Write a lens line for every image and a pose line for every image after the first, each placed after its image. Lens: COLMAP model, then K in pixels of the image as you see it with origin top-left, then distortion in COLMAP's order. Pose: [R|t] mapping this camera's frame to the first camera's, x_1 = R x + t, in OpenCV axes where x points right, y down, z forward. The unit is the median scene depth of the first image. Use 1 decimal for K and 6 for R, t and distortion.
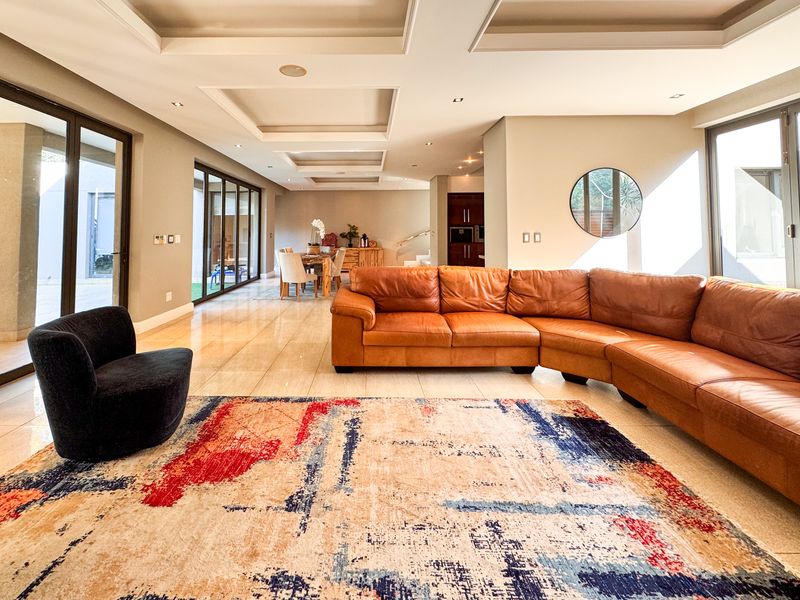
lens RADIAL K [[342.6, 0, 368.7], [0, 342.6, 222.4], [0, 0, 1]] dist [-0.000356, -0.000156]
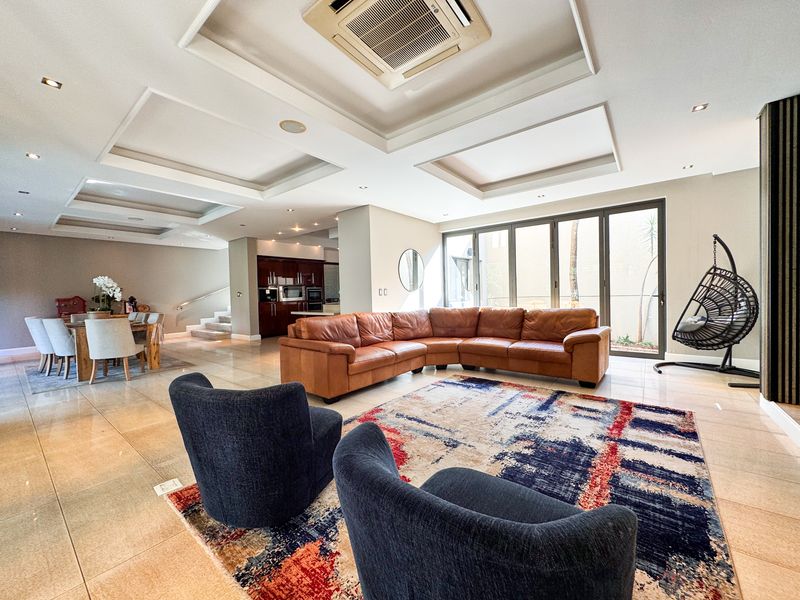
lens RADIAL K [[317.6, 0, 400.0], [0, 317.6, 300.0], [0, 0, 1]] dist [-0.000500, 0.000018]
pose [[0.614210, -0.027220, 0.788673, -0.955802], [-0.004042, 0.999283, 0.037637, 0.044235], [-0.789132, -0.026305, 0.613660, 0.173978]]
